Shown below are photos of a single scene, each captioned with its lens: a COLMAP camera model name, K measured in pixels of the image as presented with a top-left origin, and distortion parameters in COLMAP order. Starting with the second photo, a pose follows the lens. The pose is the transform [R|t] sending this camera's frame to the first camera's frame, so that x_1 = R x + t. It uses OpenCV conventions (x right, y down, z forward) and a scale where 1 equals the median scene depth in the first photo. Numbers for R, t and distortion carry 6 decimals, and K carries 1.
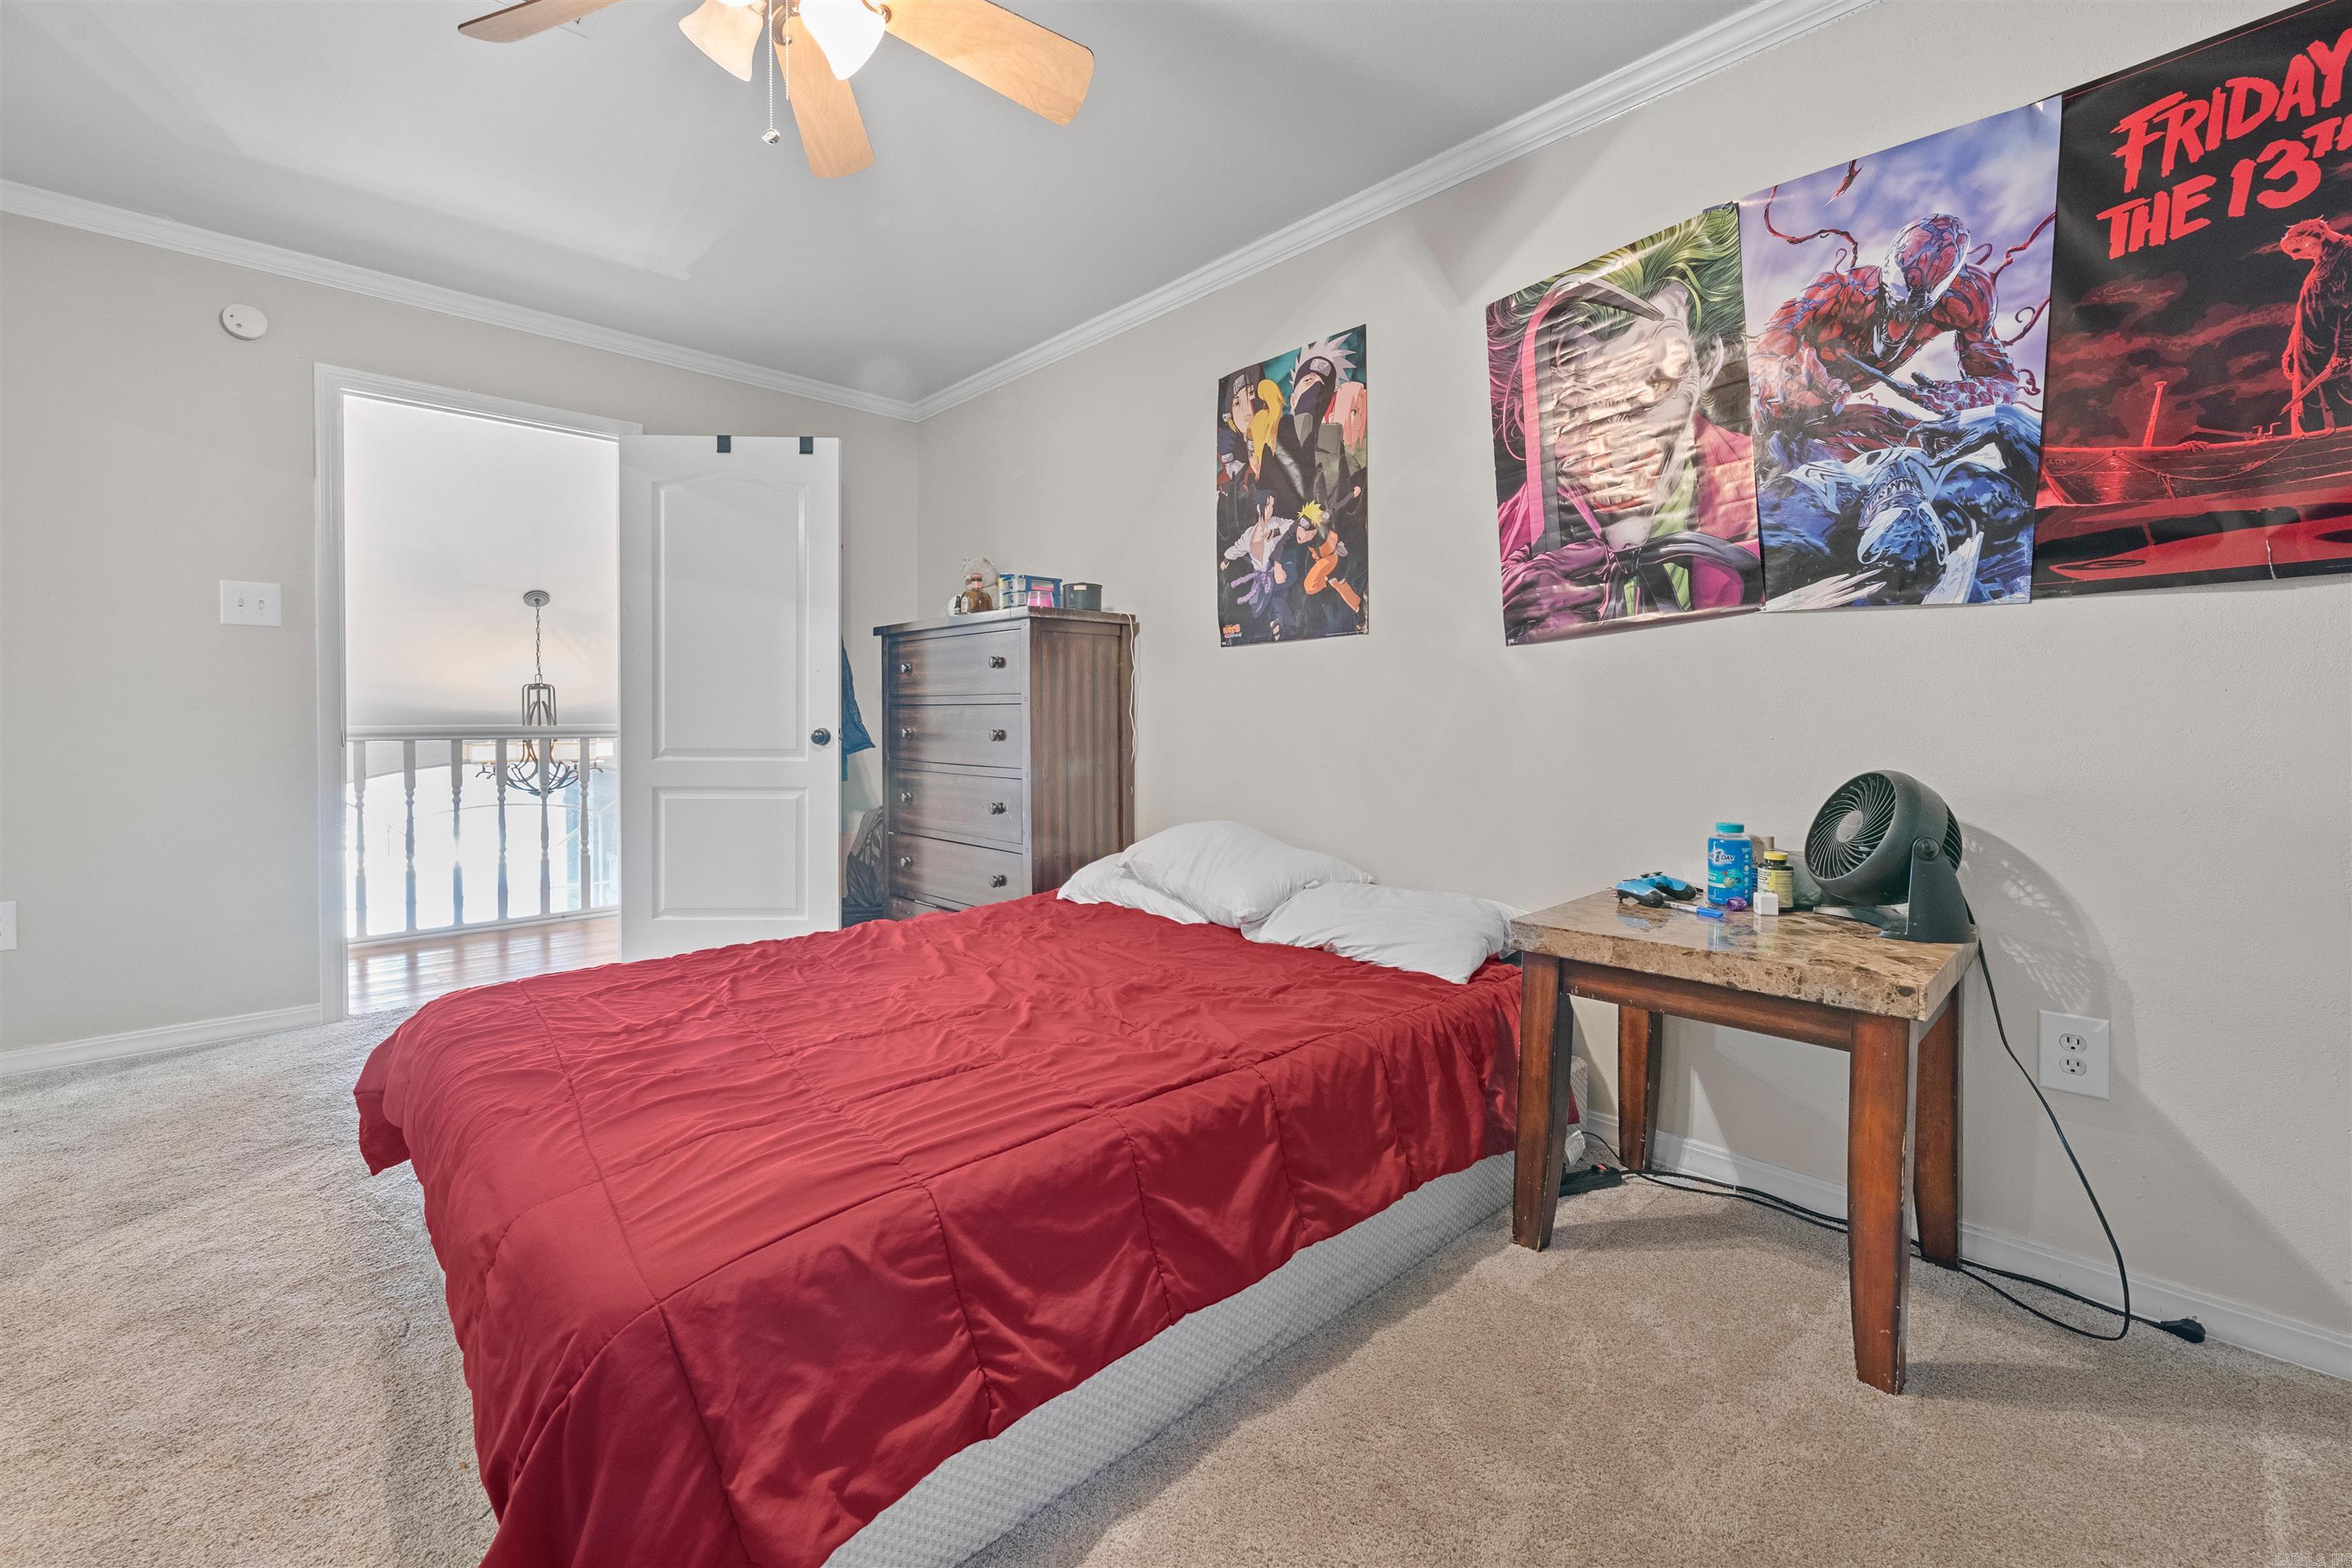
lens RADIAL K [[971.5, 0, 1184.6], [0, 971.5, 728.8], [0, 0, 1]] dist [0.002908, -0.002121]
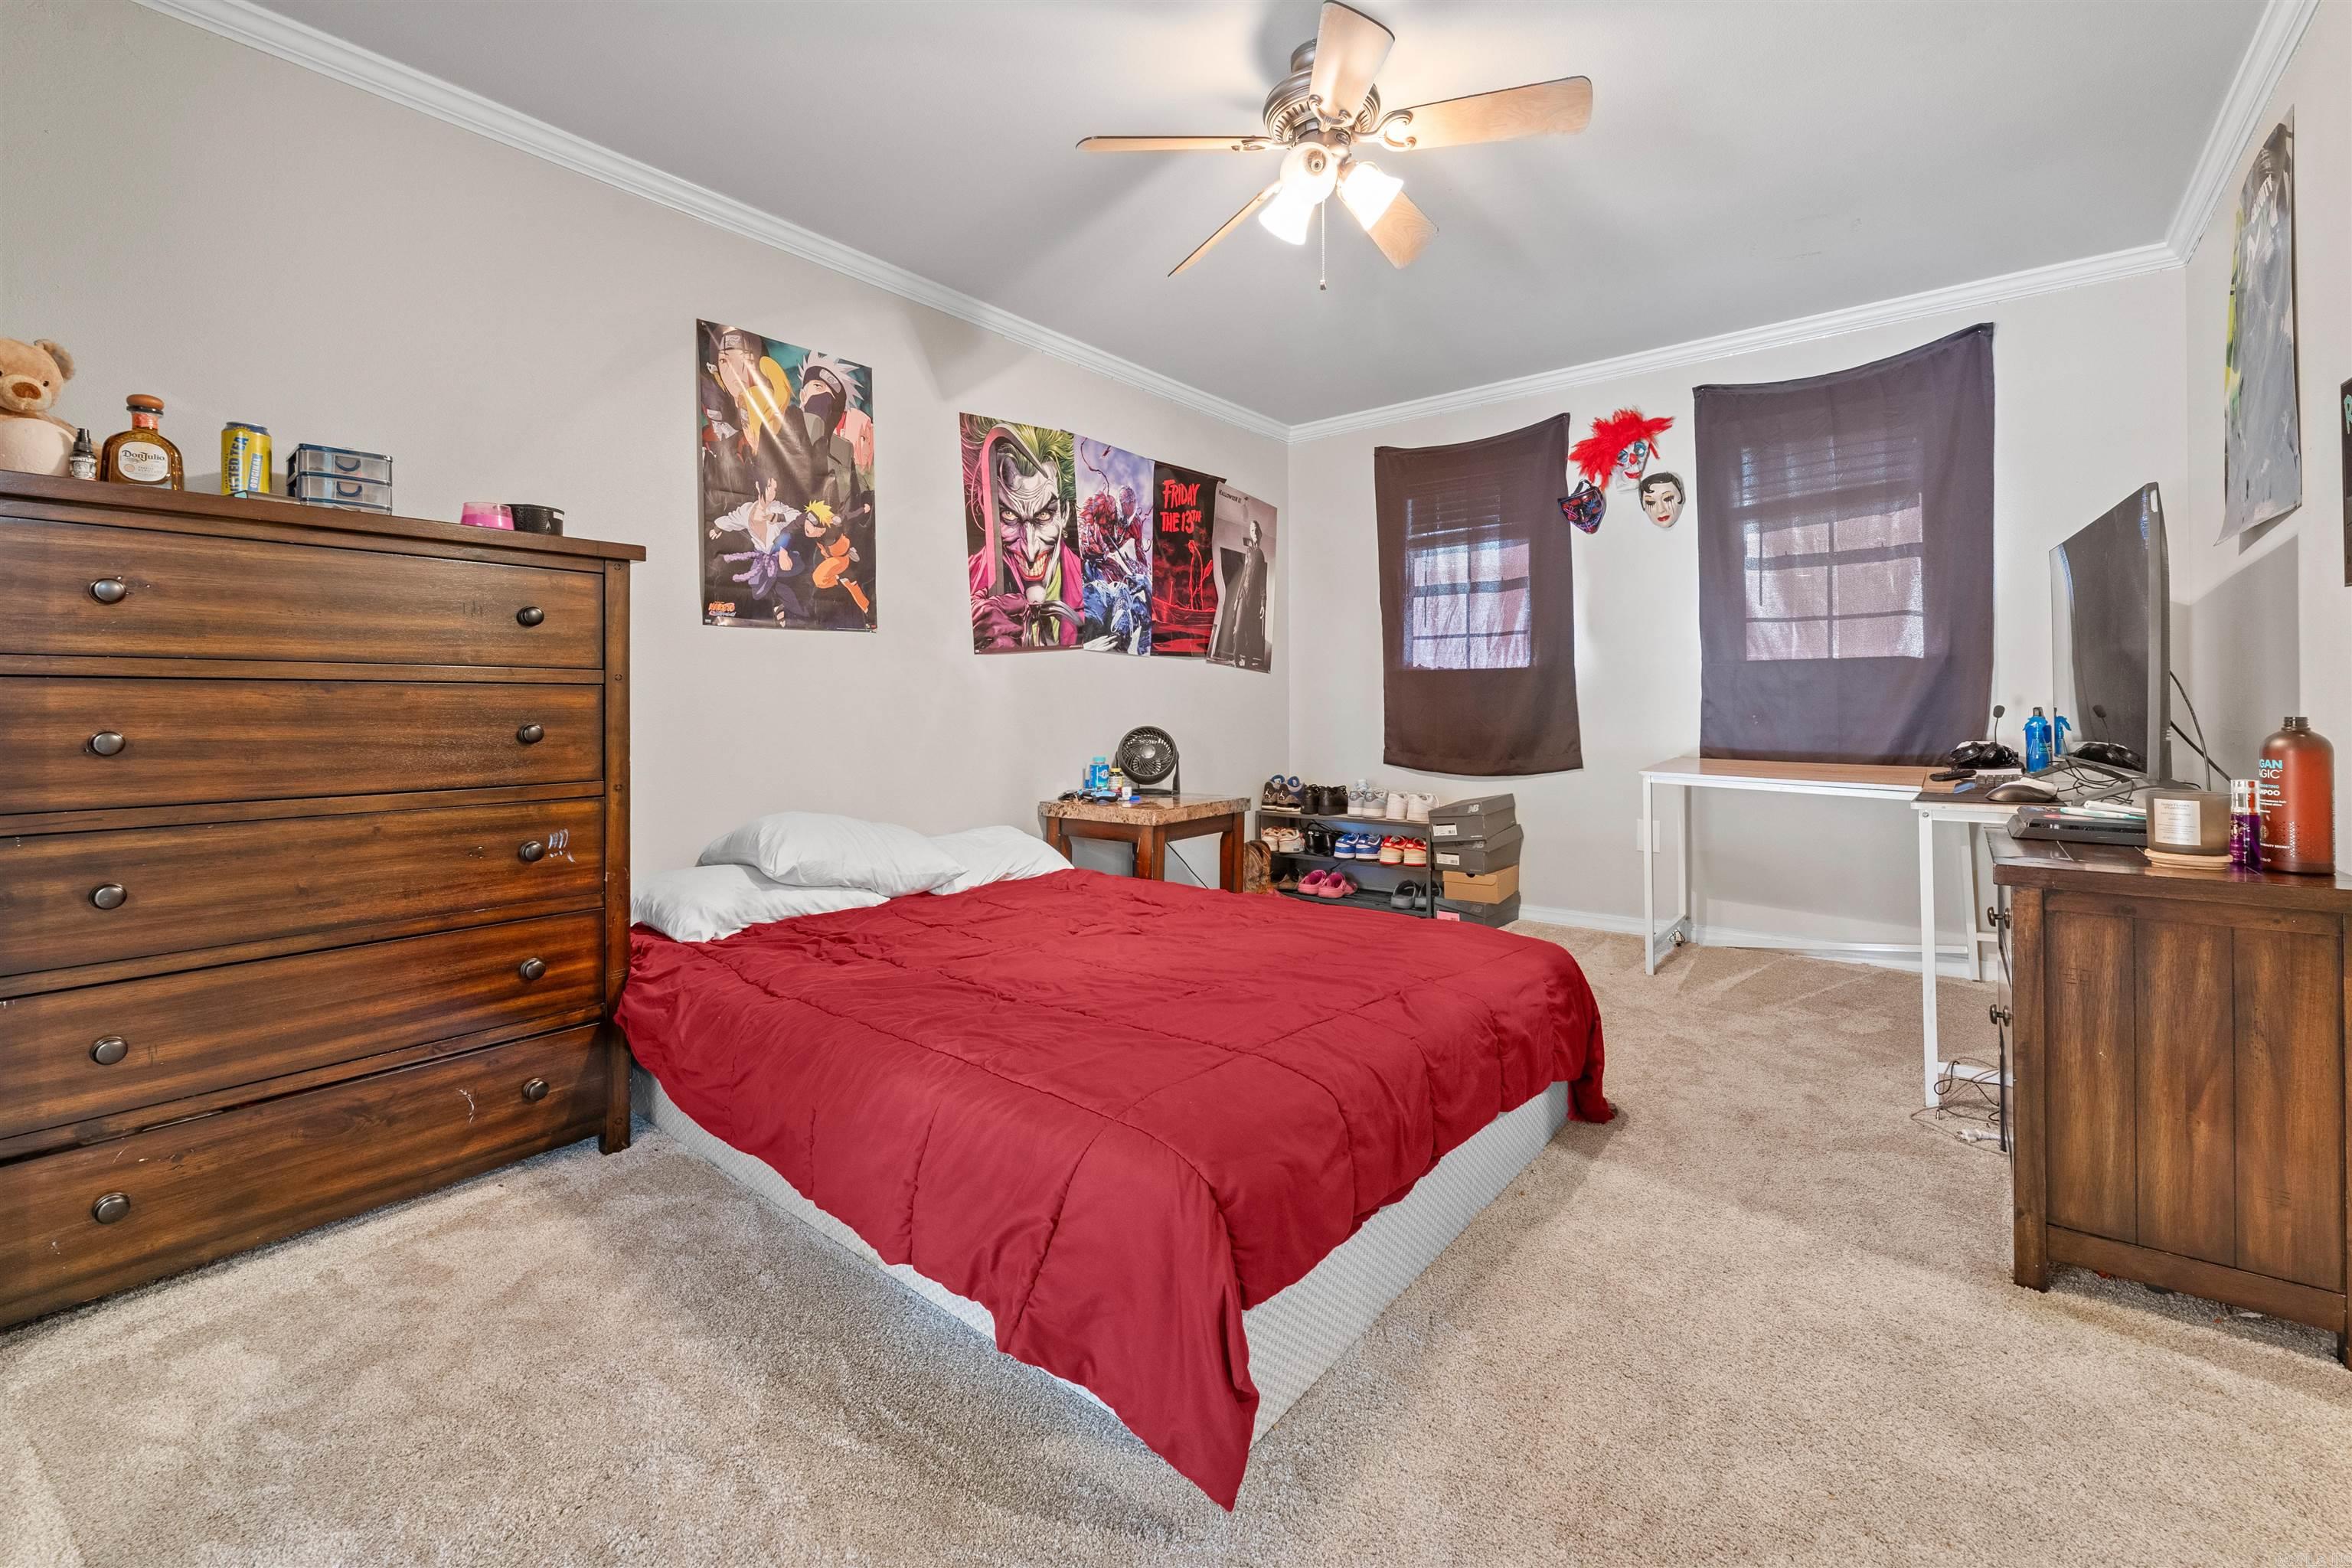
lens RADIAL K [[971.5, 0, 1164.2], [0, 971.5, 701.2], [0, 0, 1]] dist [0.002908, -0.002121]
pose [[-0.121740, 0.002469, 0.992559, -1.131980], [0.015999, 0.999872, -0.000524, -0.009603], [-0.992433, 0.015816, -0.121764, 0.887307]]
